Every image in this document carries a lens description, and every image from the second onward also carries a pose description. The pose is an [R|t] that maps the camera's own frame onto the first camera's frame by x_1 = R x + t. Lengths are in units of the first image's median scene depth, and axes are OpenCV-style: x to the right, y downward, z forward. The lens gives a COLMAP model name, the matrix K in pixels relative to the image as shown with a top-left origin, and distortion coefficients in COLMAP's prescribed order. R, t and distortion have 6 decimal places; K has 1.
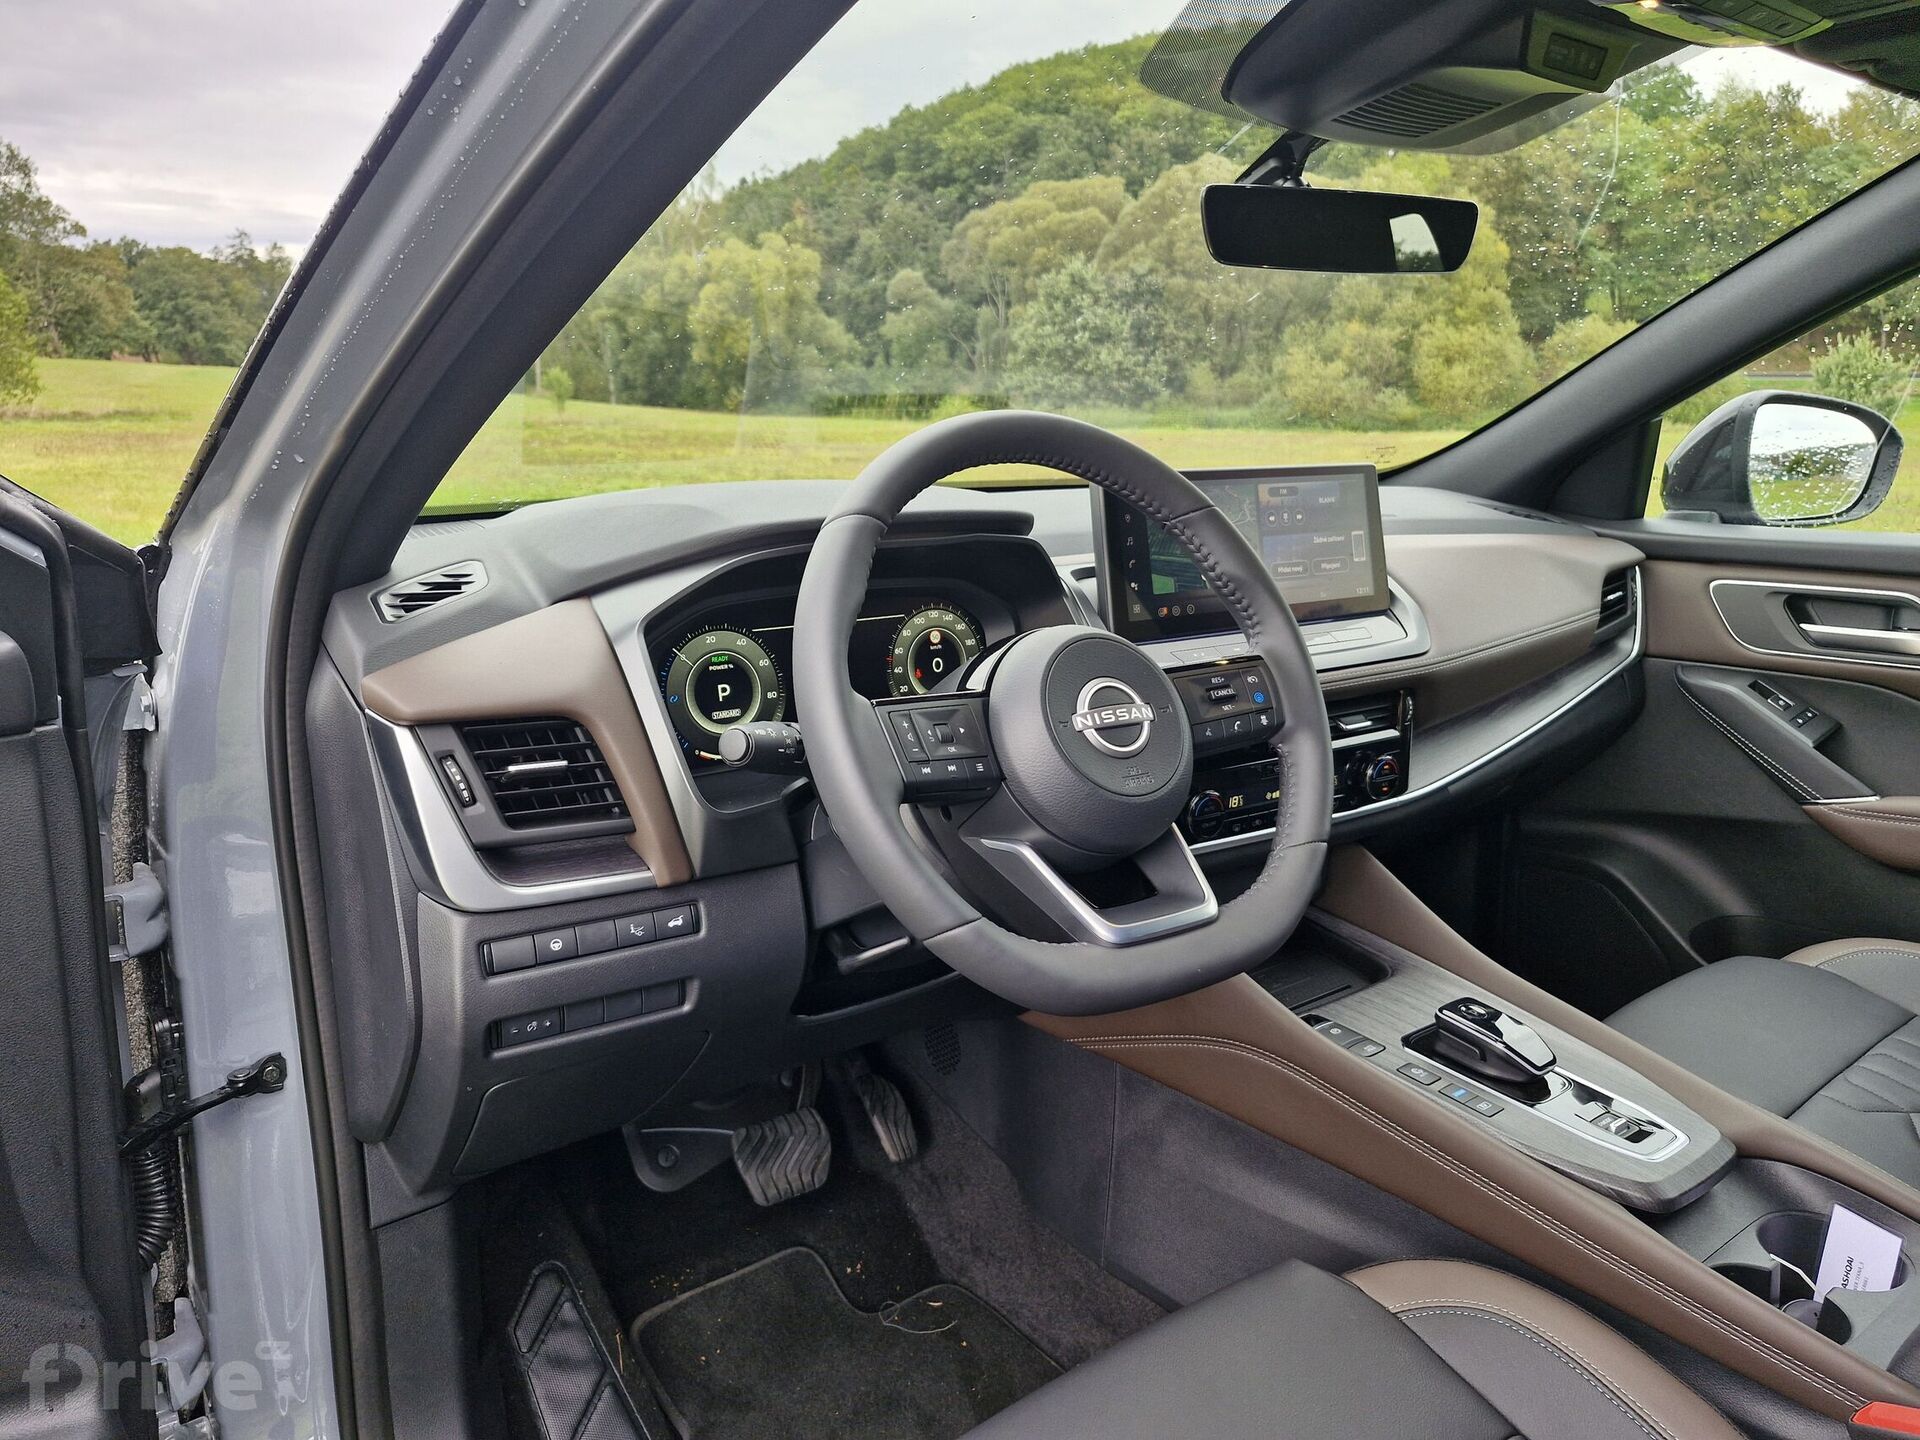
lens RADIAL K [[1399.5, 0, 957.2], [0, 1399.5, 730.8], [0, 0, 1]] dist [0.057230, -0.015415]
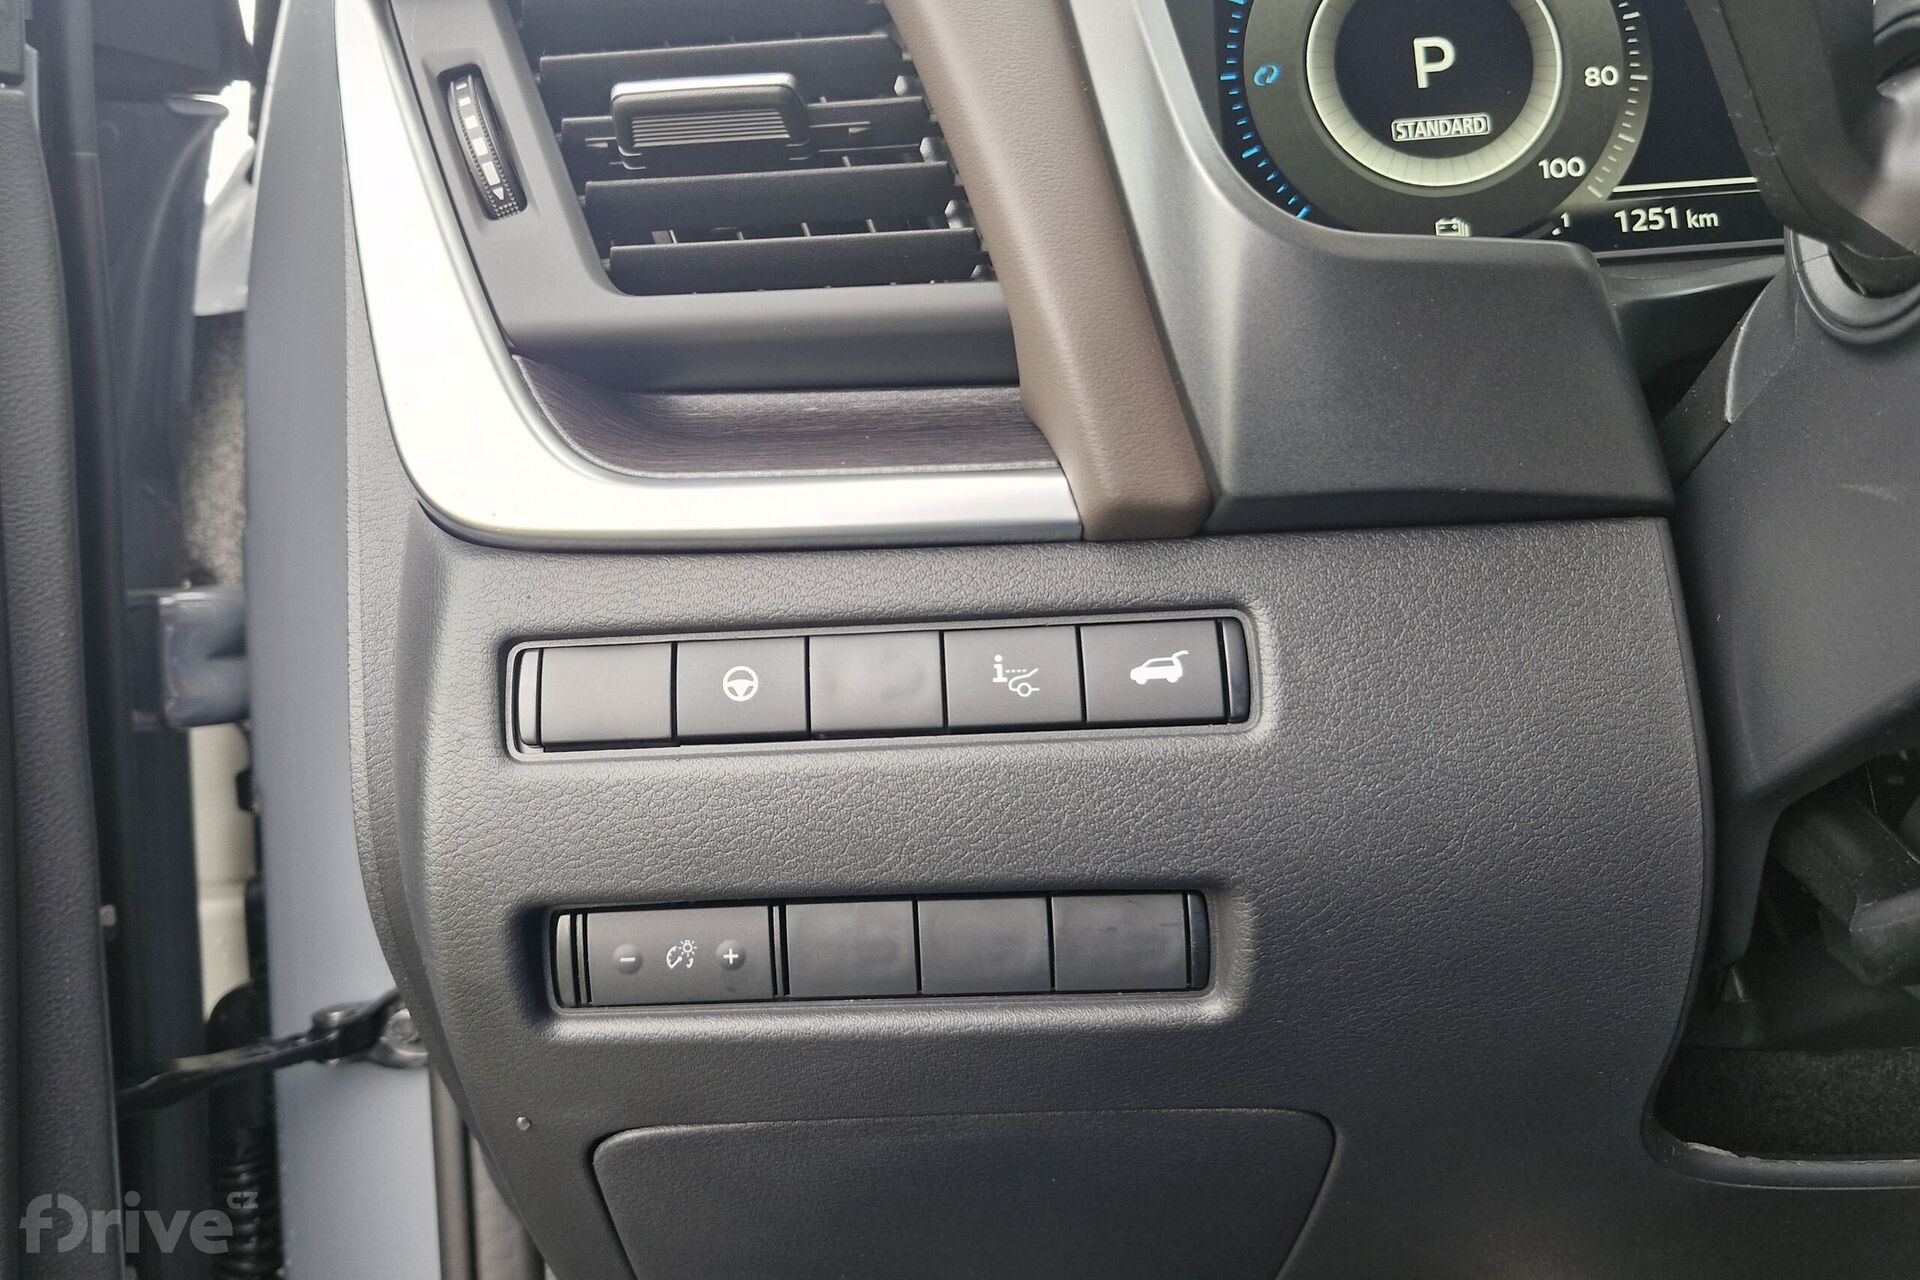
lens RADIAL K [[1342.7, 0, 966.7], [0, 1342.7, 635.7], [0, 0, 1]] dist [-0.004663, -0.000389]
pose [[0.792740, -0.008875, -0.609496, -0.069135], [-0.076370, 0.990569, -0.113754, 0.162436], [0.604757, 0.136725, 0.784586, 0.770260]]
